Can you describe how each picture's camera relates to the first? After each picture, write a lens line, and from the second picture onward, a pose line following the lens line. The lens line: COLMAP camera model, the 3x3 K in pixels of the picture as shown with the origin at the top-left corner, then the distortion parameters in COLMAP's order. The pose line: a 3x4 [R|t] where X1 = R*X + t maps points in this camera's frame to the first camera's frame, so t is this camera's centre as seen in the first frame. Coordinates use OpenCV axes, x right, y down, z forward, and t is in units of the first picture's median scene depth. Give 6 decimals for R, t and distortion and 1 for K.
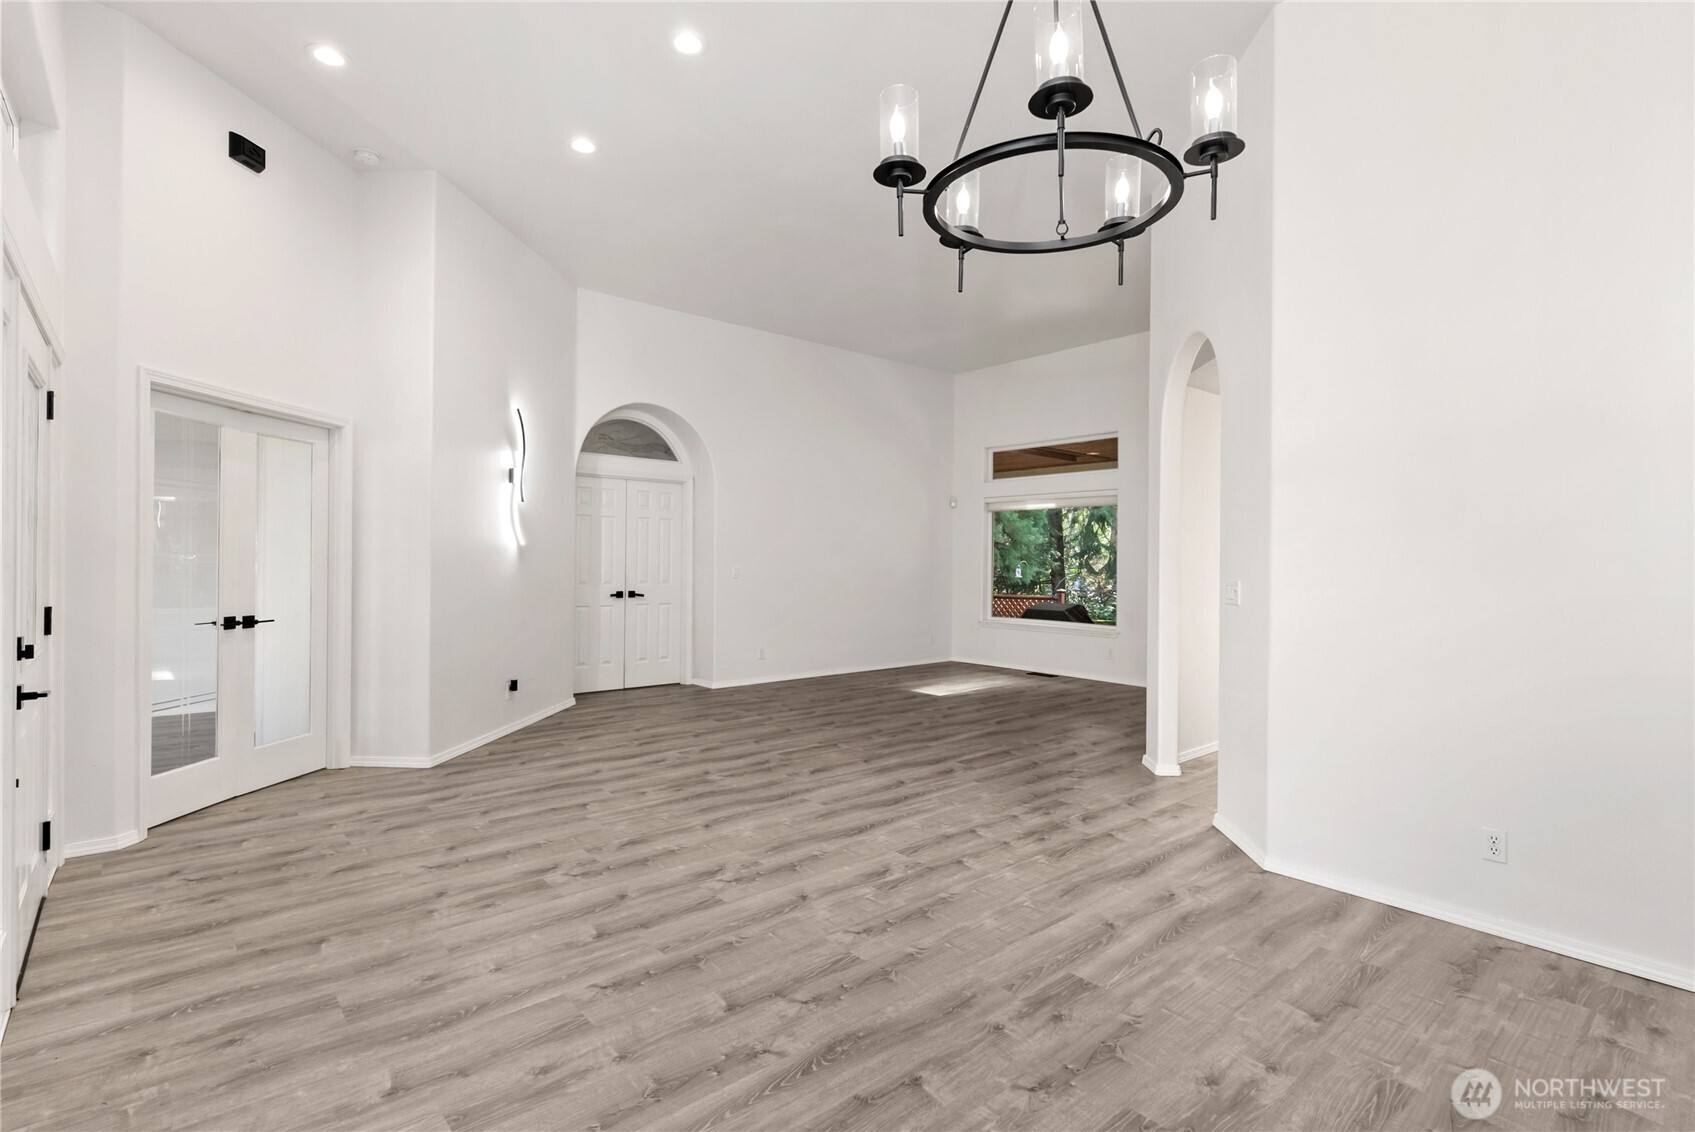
lens RADIAL K [[811.3, 0, 852.2], [0, 811.3, 563.1], [0, 0, 1]] dist [-0.000146, -0.000872]
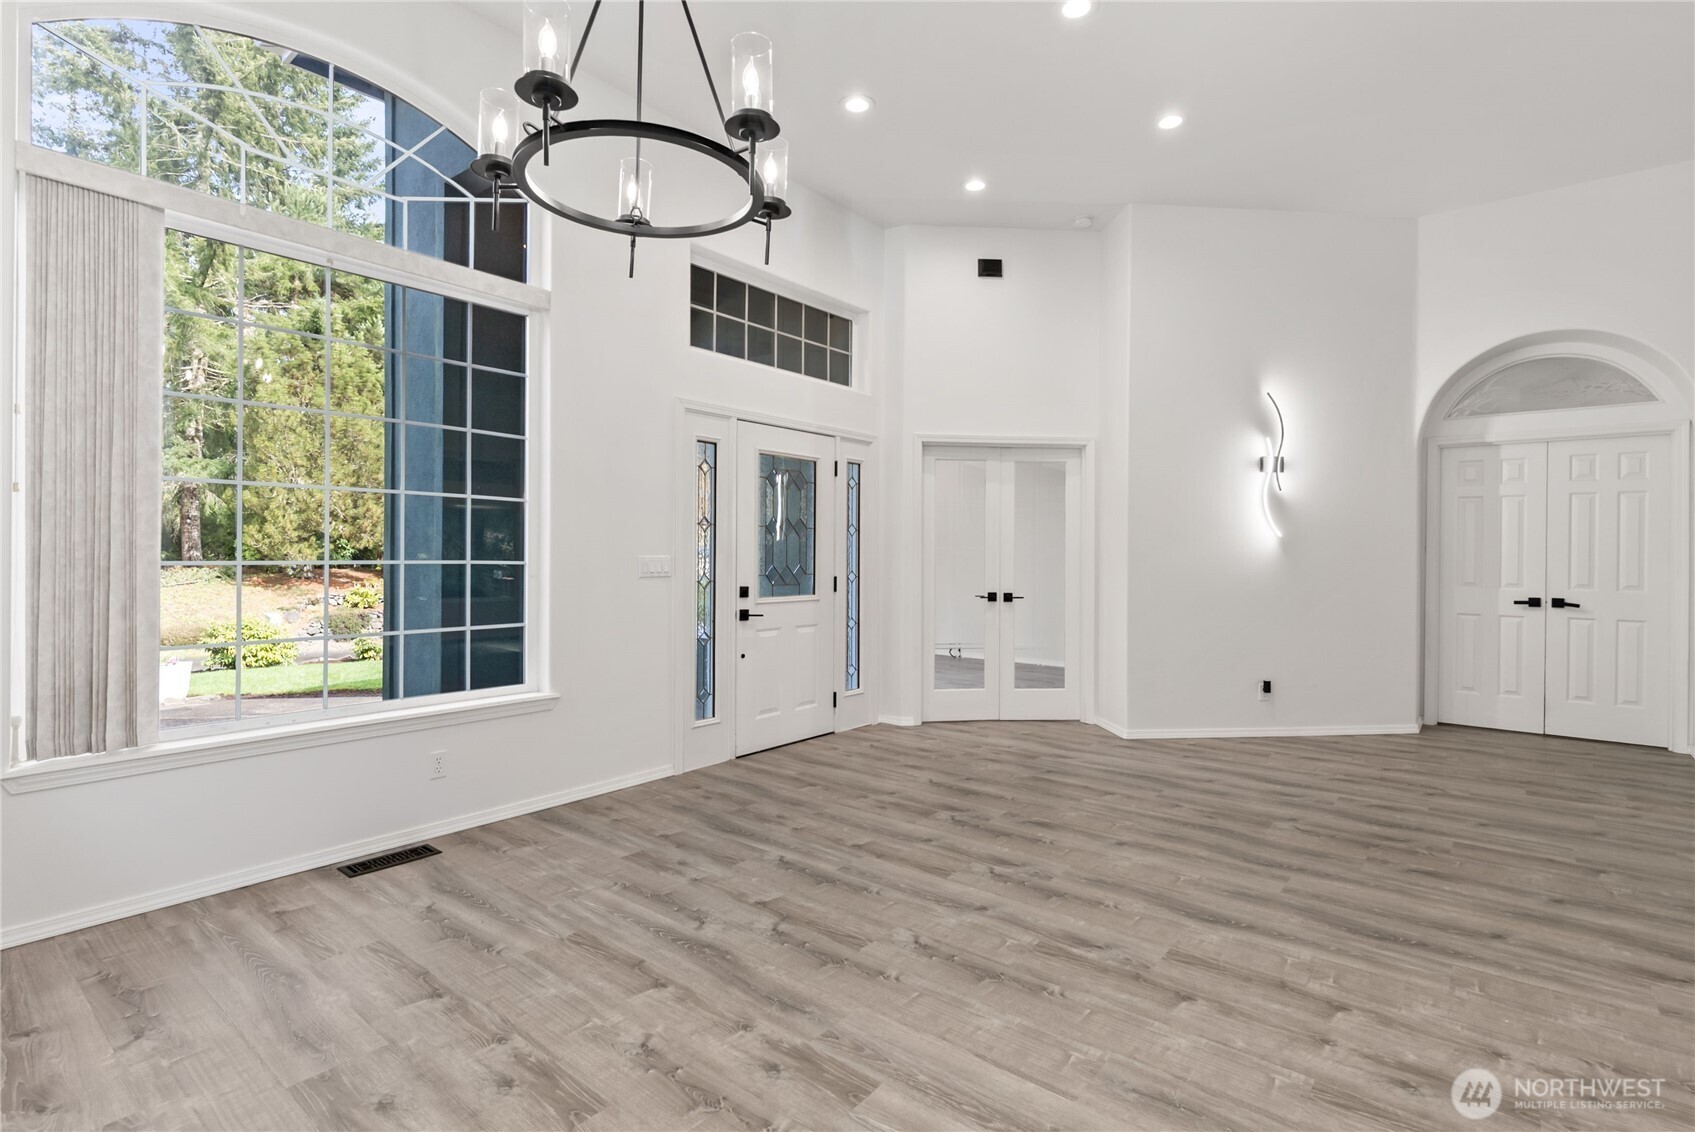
lens RADIAL K [[811.3, 0, 840.9], [0, 811.3, 548.9], [0, 0, 1]] dist [-0.000146, -0.000872]
pose [[0.163819, -0.014199, -0.986388, 0.626712], [-0.008432, 0.999840, -0.015793, 0.015046], [0.986454, 0.010905, 0.163673, 0.519950]]
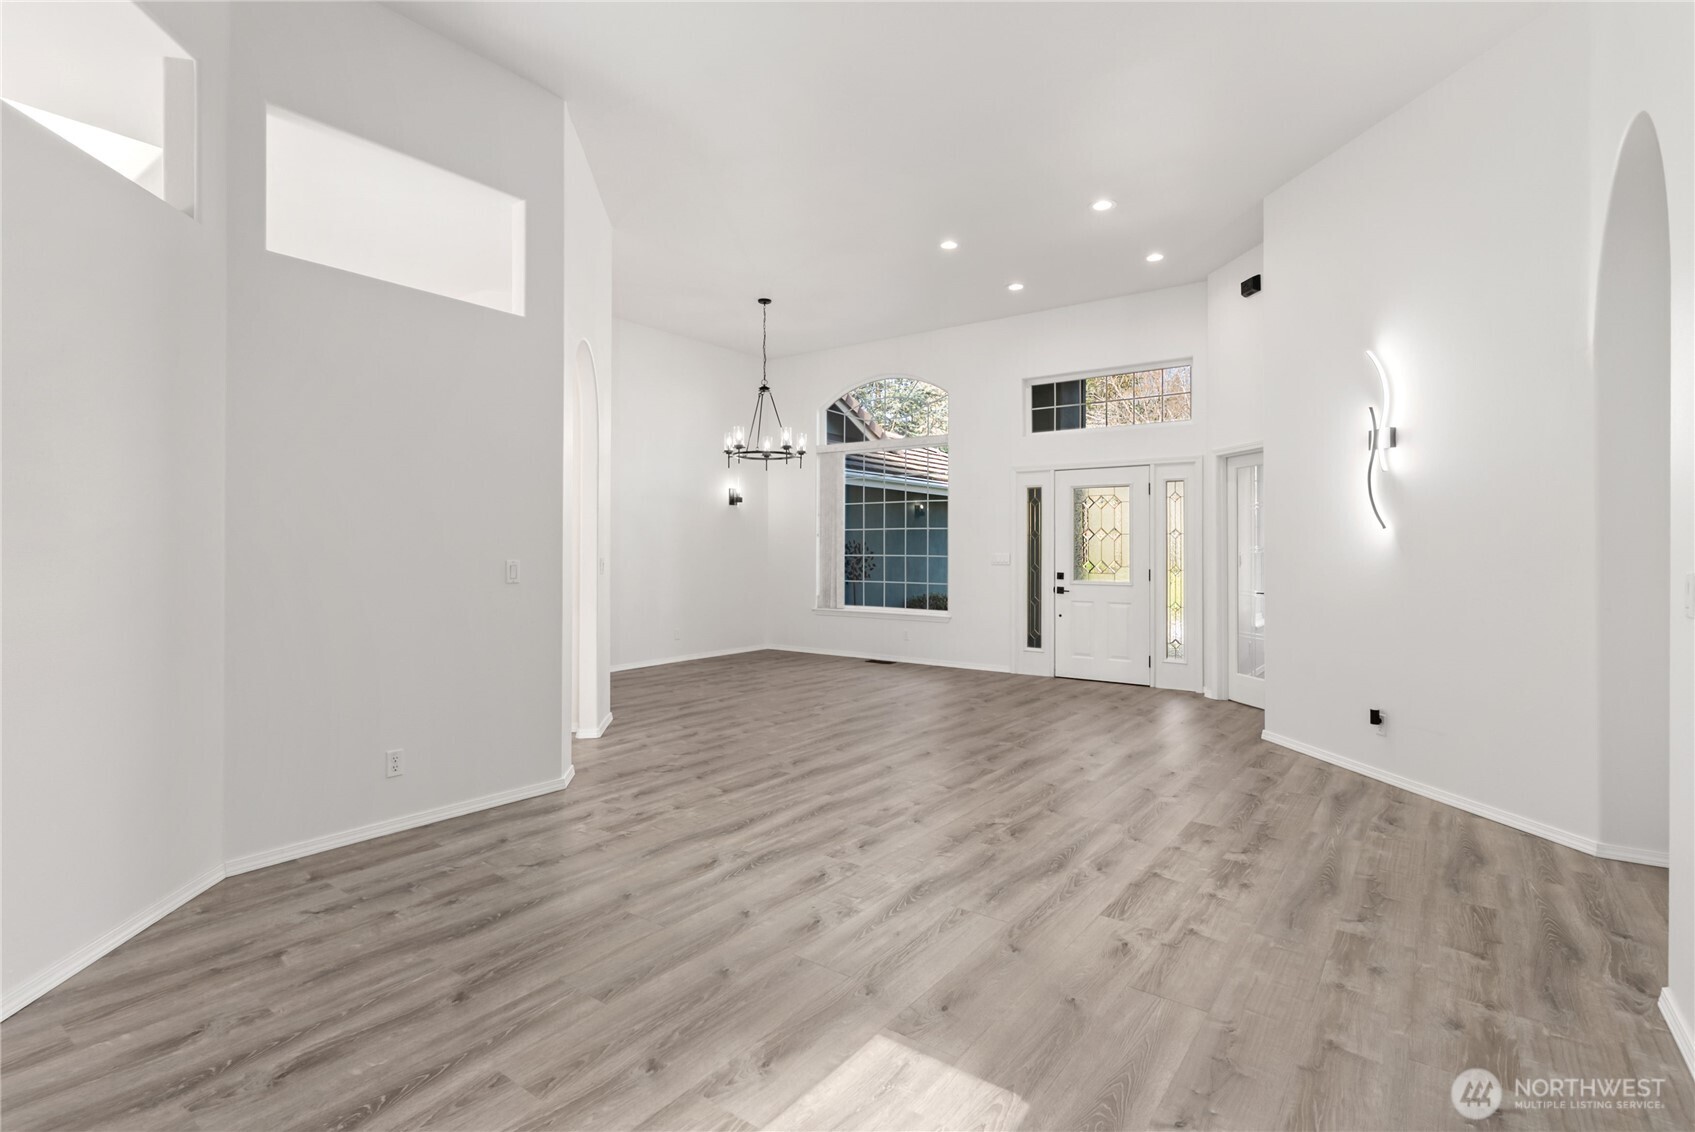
lens RADIAL K [[811.3, 0, 857.4], [0, 811.3, 558.9], [0, 0, 1]] dist [-0.000146, -0.000872]
pose [[-0.975042, -0.008093, -0.221873, 0.322156], [-0.011479, 0.999836, 0.013973, -0.001433], [0.221724, 0.016171, -0.974975, 2.364678]]
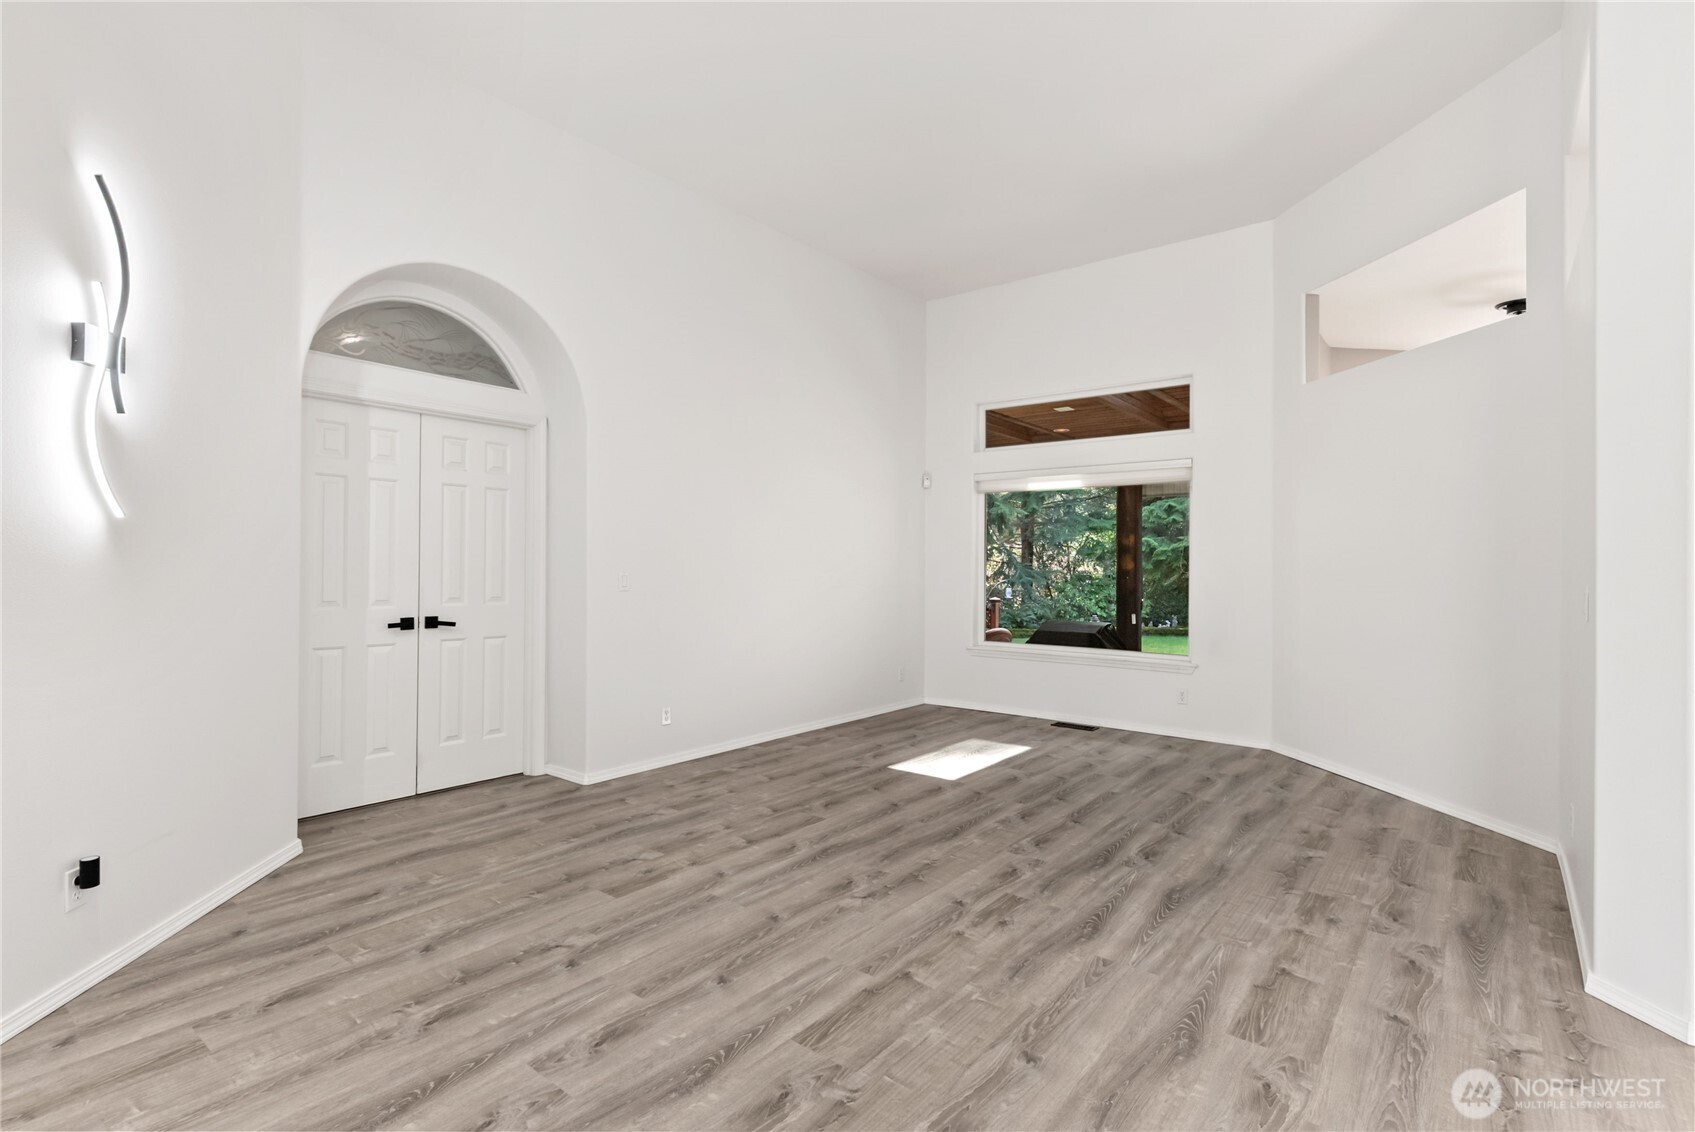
lens RADIAL K [[811.3, 0, 852.6], [0, 811.3, 568.0], [0, 0, 1]] dist [-0.000146, -0.000872]
pose [[0.982753, -0.001613, 0.184914, -0.179028], [0.001575, 0.999999, 0.000351, 0.003290], [-0.184914, -0.000053, 0.982755, 0.786650]]
